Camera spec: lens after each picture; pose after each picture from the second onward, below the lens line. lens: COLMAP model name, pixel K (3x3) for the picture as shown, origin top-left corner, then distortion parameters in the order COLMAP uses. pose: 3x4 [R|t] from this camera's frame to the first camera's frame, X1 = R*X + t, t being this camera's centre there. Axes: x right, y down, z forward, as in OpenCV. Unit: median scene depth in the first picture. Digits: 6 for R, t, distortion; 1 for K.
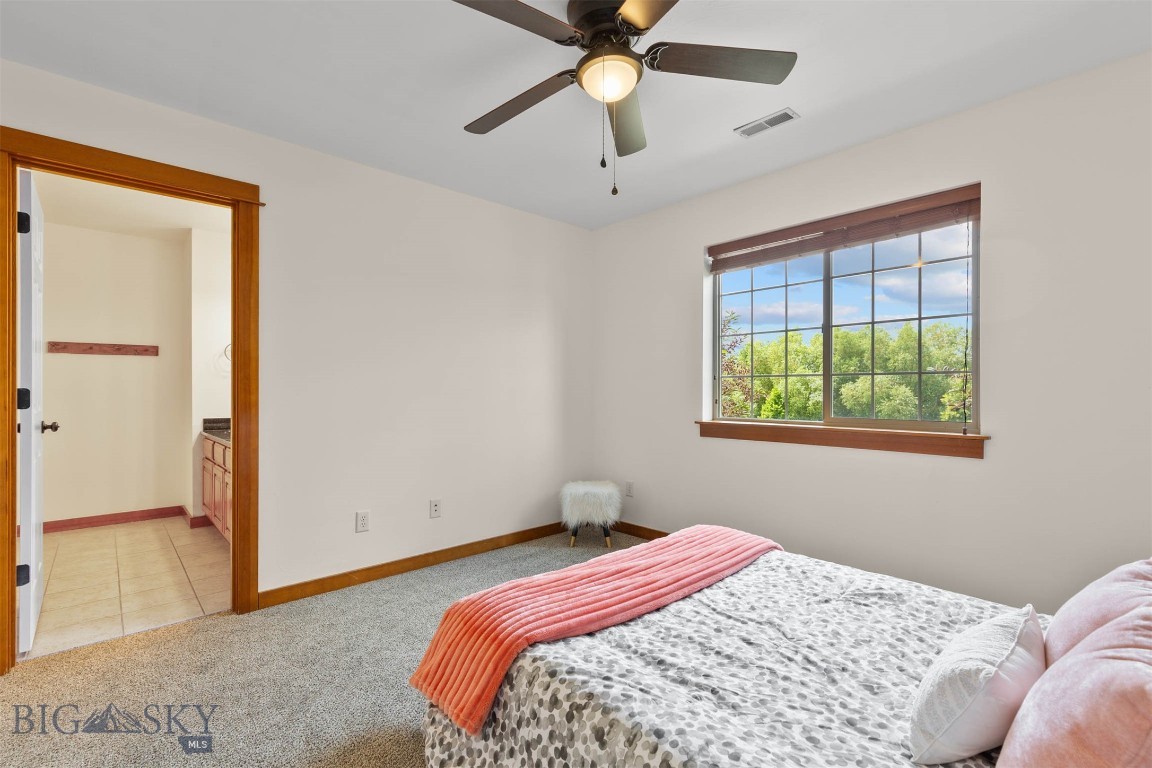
lens RADIAL K [[522.5, 0, 578.9], [0, 522.5, 386.2], [0, 0, 1]] dist [0.003454, 0.000043]
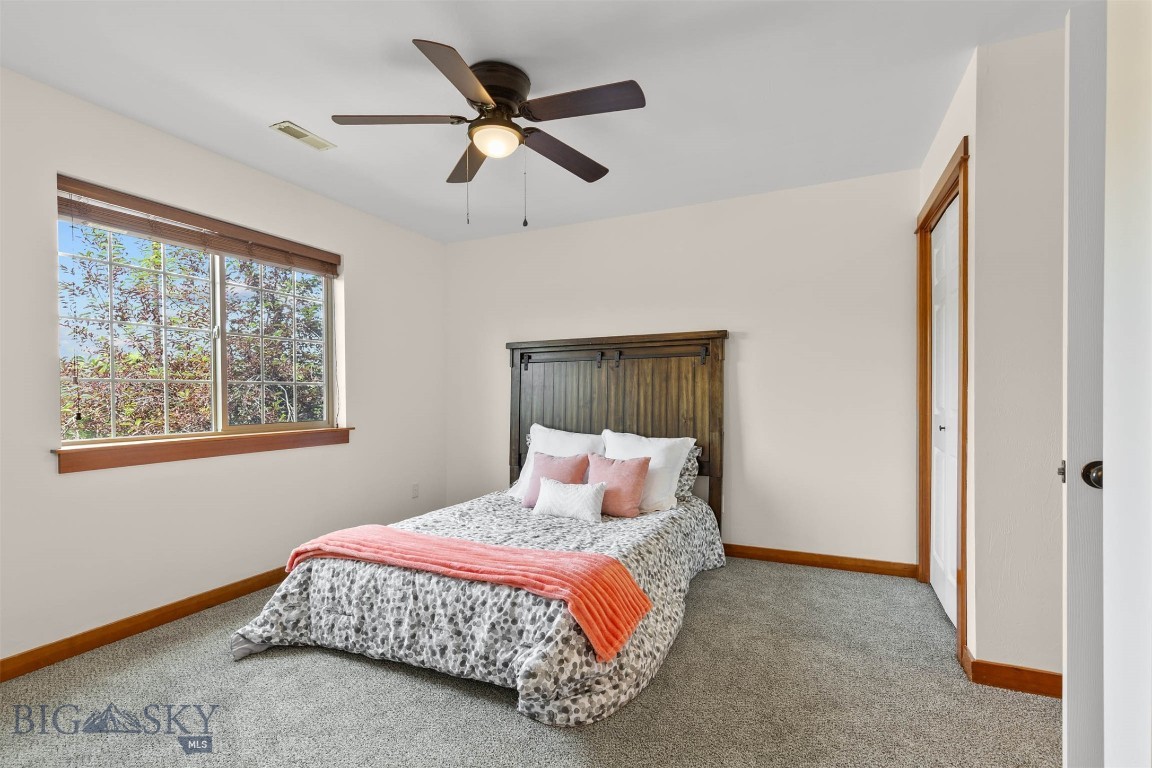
lens RADIAL K [[522.5, 0, 574.8], [0, 522.5, 390.5], [0, 0, 1]] dist [0.003454, 0.000043]
pose [[-0.390295, 0.010814, 0.920626, -1.249709], [0.005712, 0.999940, -0.009324, 0.010959], [-0.920672, 0.001620, -0.390333, 1.444065]]
